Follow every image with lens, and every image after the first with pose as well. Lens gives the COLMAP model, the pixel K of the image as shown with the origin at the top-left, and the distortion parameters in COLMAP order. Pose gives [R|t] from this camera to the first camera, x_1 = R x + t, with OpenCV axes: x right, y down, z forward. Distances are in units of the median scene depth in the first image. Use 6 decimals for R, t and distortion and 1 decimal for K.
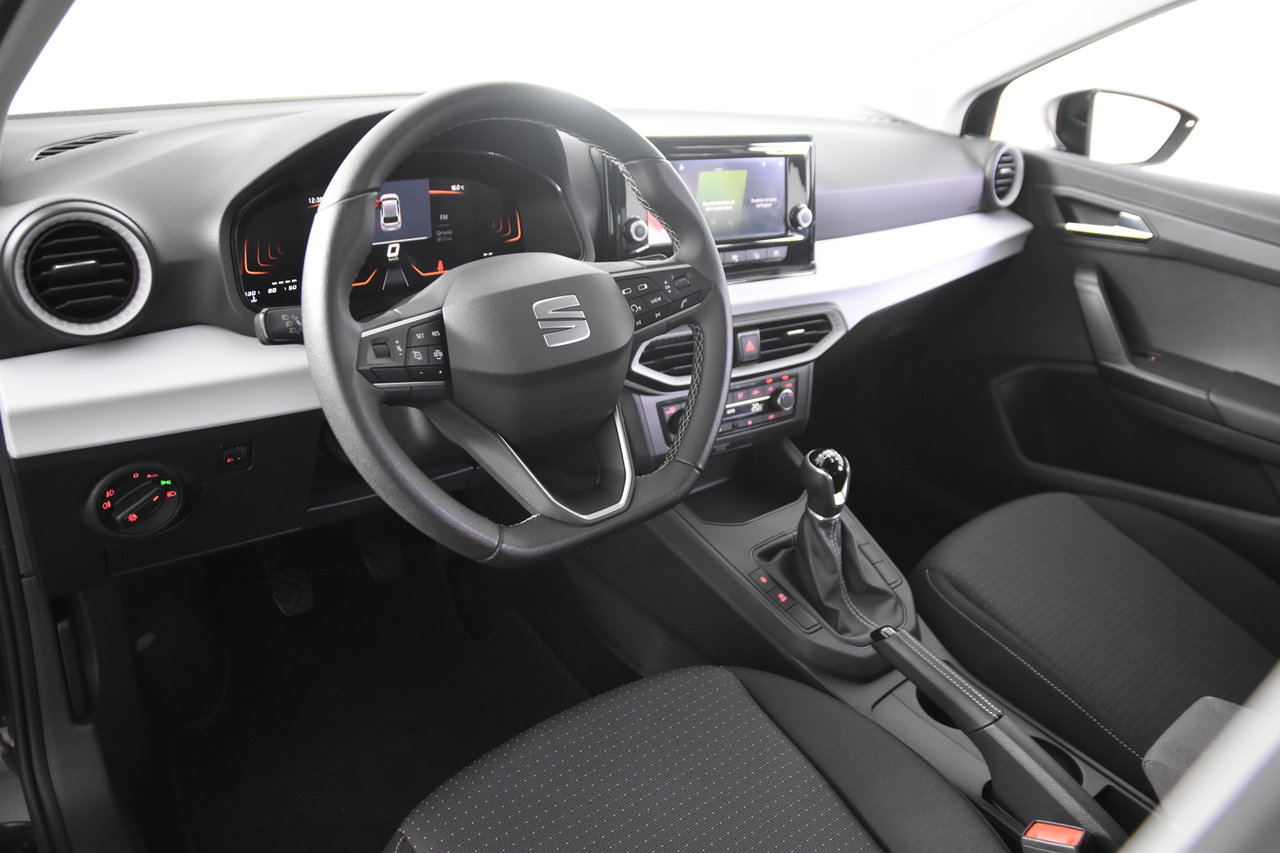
lens RADIAL K [[974.1, 0, 640.0], [0, 974.1, 426.5], [0, 0, 1]] dist [-0.140209, 0.128583]
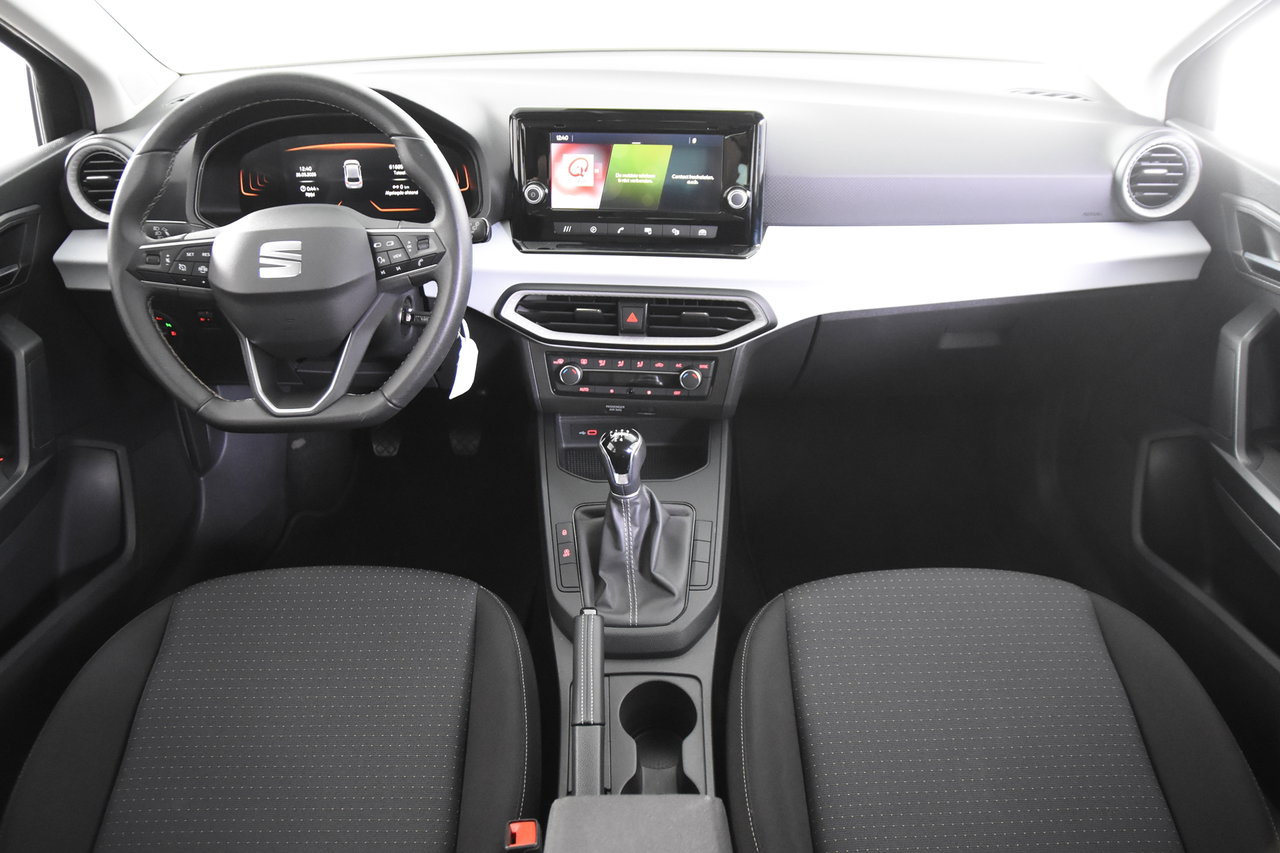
lens RADIAL K [[974.1, 0, 640.0], [0, 974.1, 426.5], [0, 0, 1]] dist [-0.140209, 0.128583]
pose [[0.766904, 0.257714, -0.587743, 0.755685], [-0.210865, 0.966169, 0.148503, -0.126055], [0.606130, 0.010047, 0.795302, 0.185173]]
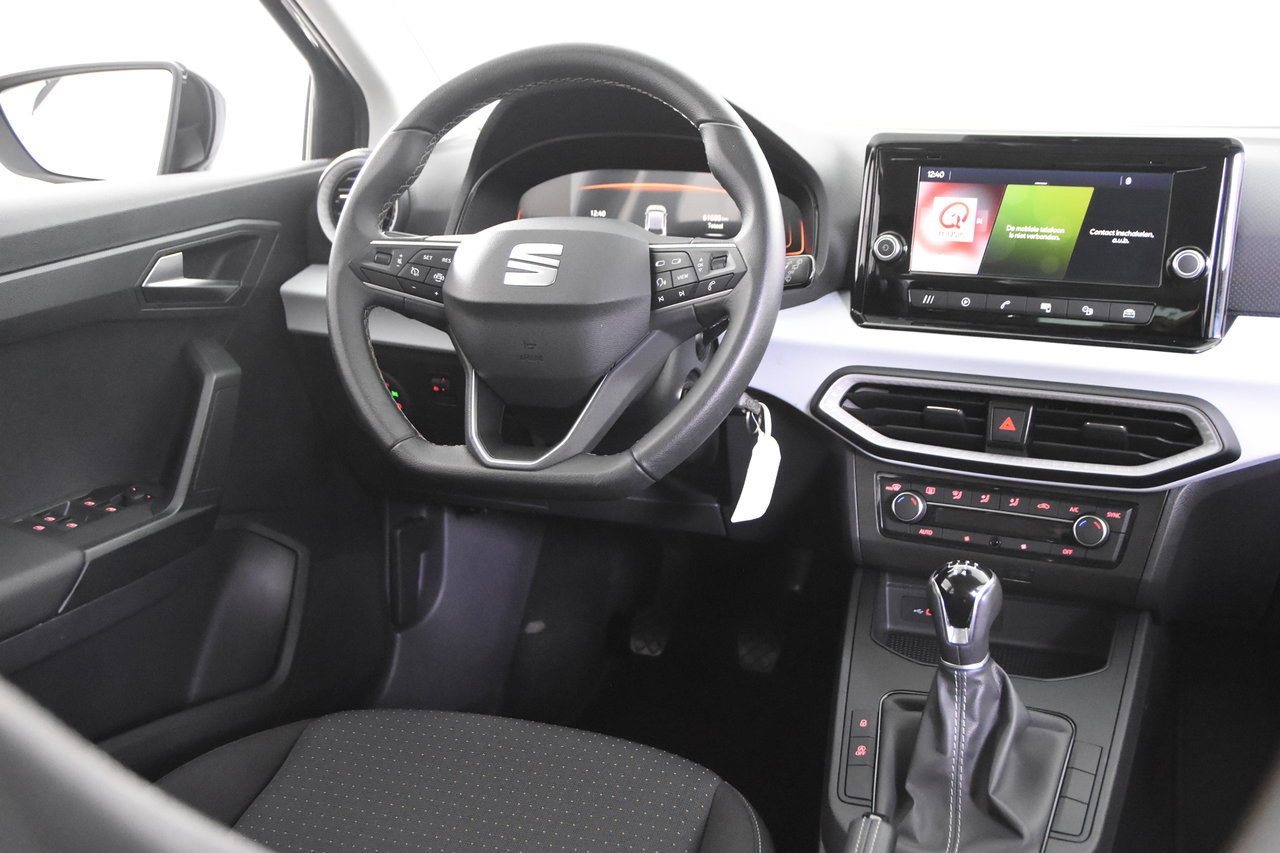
lens RADIAL K [[1341.4, 0, 640.0], [0, 1341.4, 426.5], [0, 0, 1]] dist [-0.000818, 0.018894]
pose [[0.505227, 0.144760, -0.850759, 0.802976], [-0.332440, 0.942396, -0.037068, 0.043091], [0.796385, 0.301554, 0.524248, 0.281372]]
